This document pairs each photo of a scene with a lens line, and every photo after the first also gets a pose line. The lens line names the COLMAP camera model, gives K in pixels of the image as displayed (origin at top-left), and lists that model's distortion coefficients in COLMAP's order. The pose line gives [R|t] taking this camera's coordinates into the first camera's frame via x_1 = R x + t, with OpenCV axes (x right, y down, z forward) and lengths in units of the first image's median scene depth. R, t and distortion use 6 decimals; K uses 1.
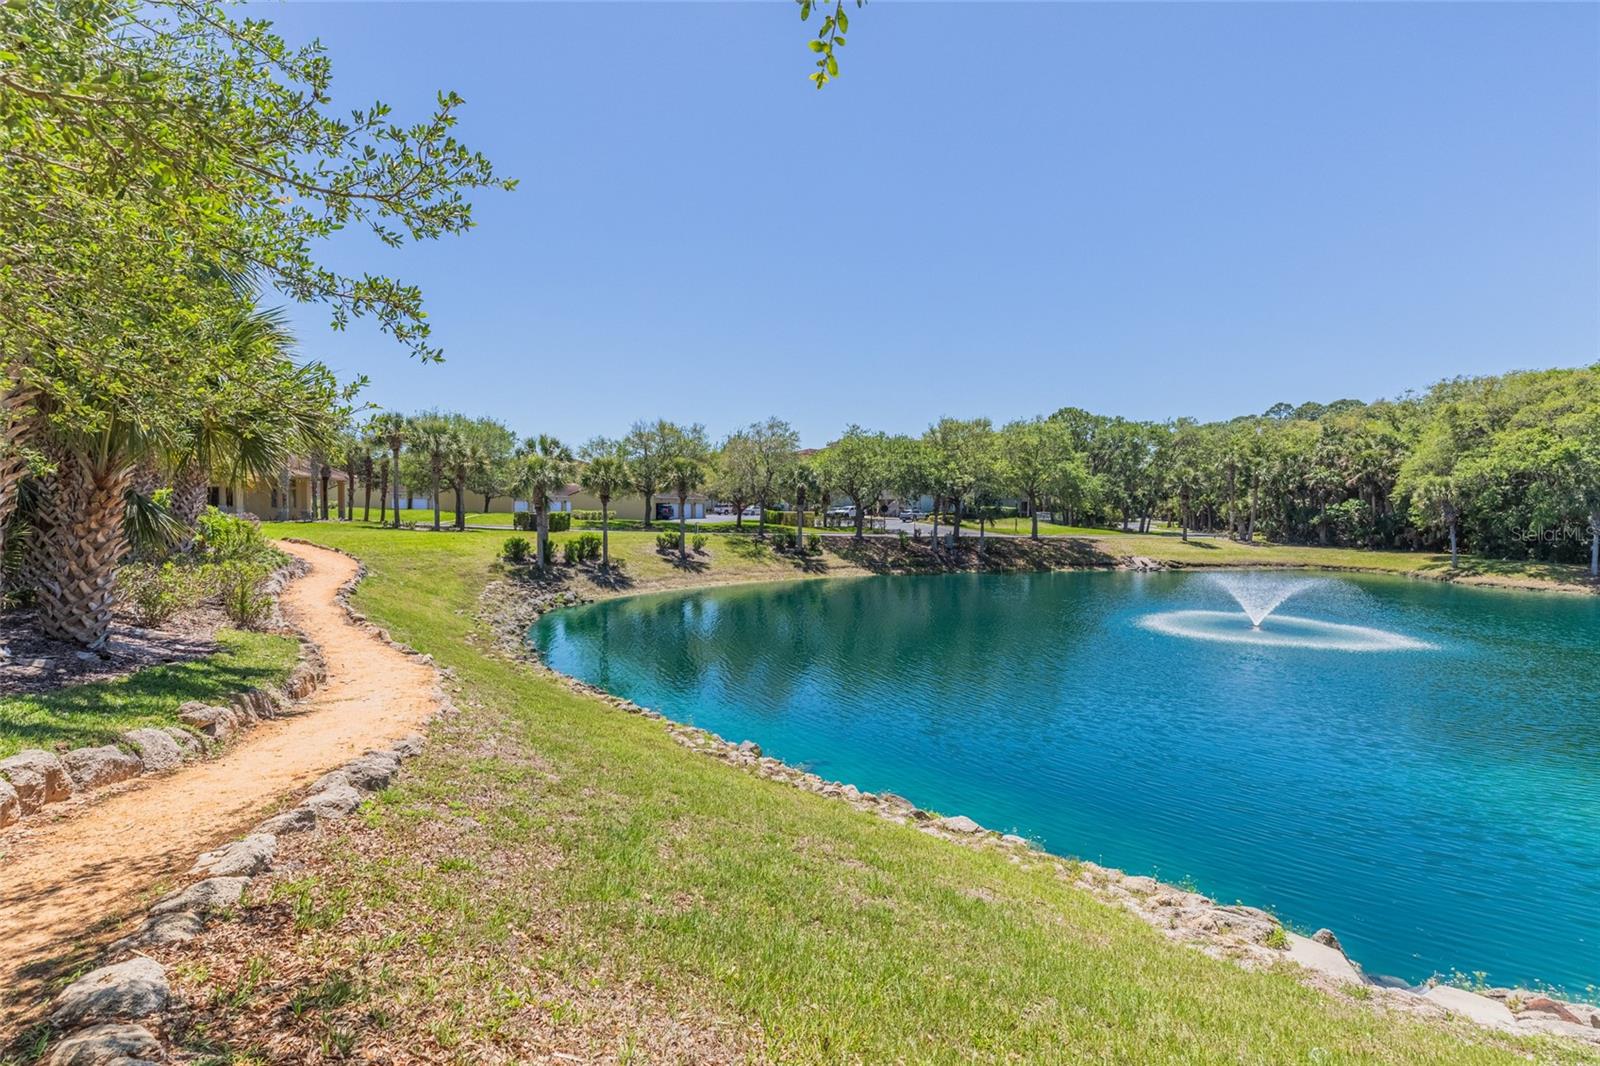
lens RADIAL K [[744.9, 0, 800.6], [0, 744.9, 533.8], [0, 0, 1]] dist [0.000743, -0.000192]
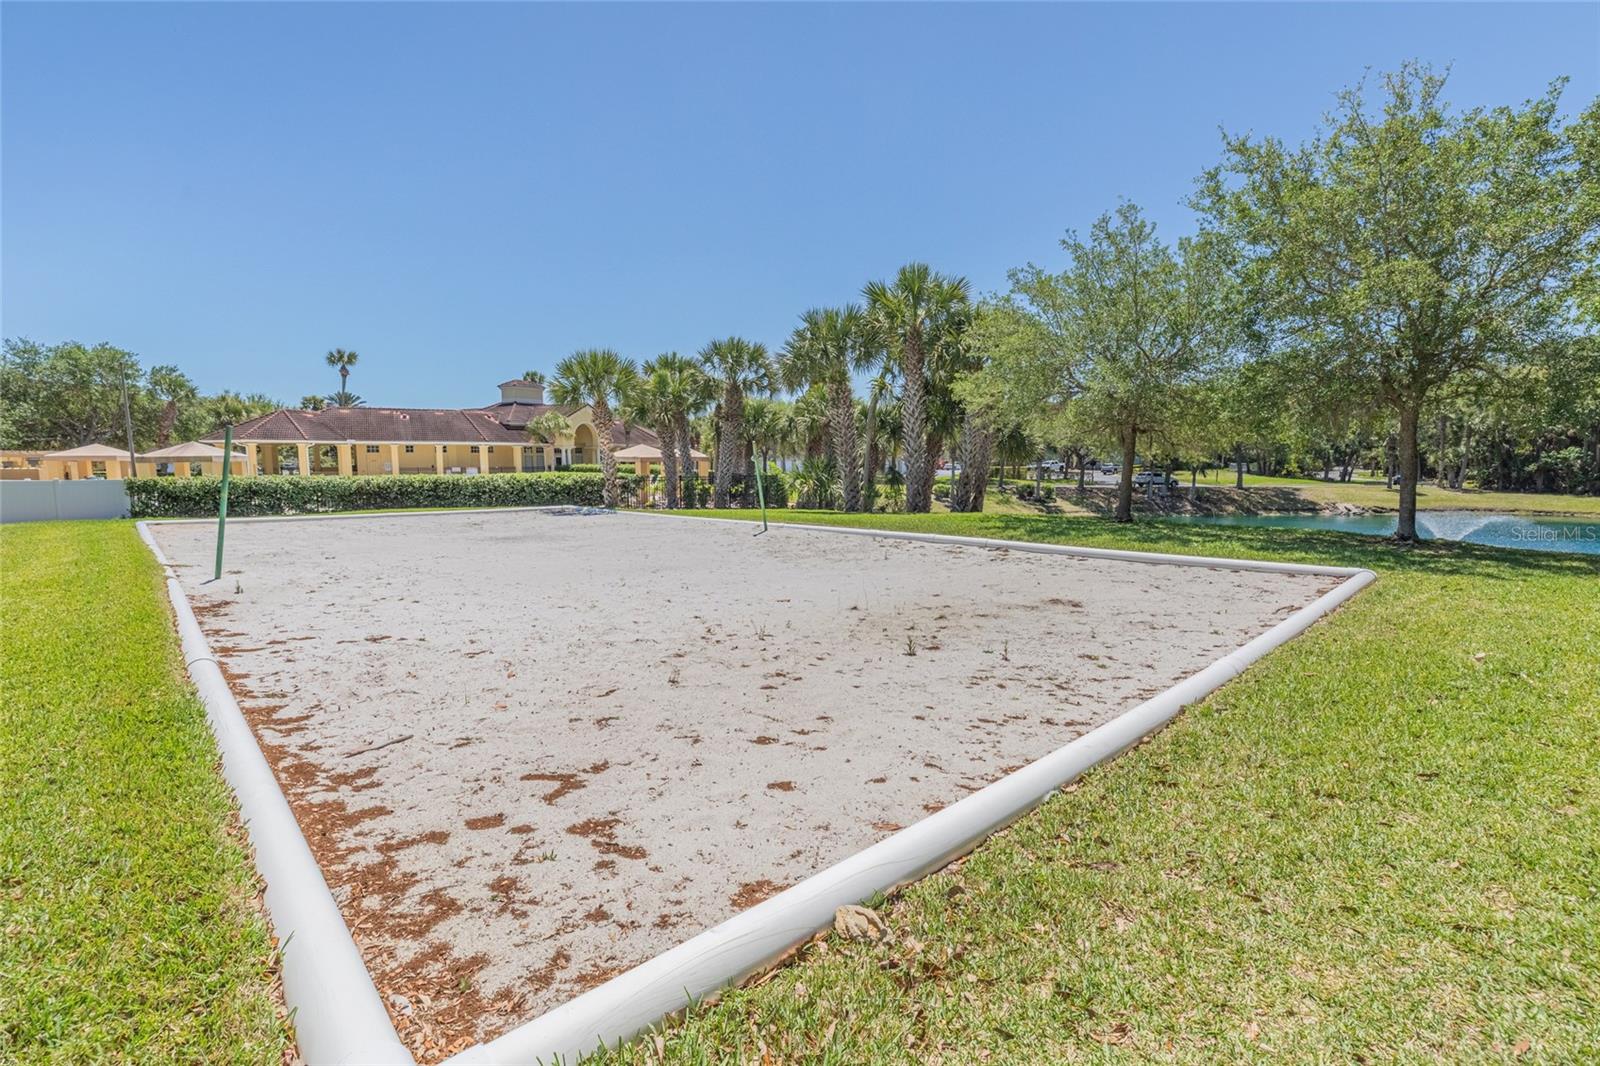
lens RADIAL K [[744.9, 0, 799.1], [0, 744.9, 533.2], [0, 0, 1]] dist [0.000743, -0.000192]
pose [[0.981345, 0.002026, -0.192243, -0.123404], [0.009684, 0.998154, 0.059953, 0.000938], [0.192010, -0.060696, 0.979514, -0.239679]]
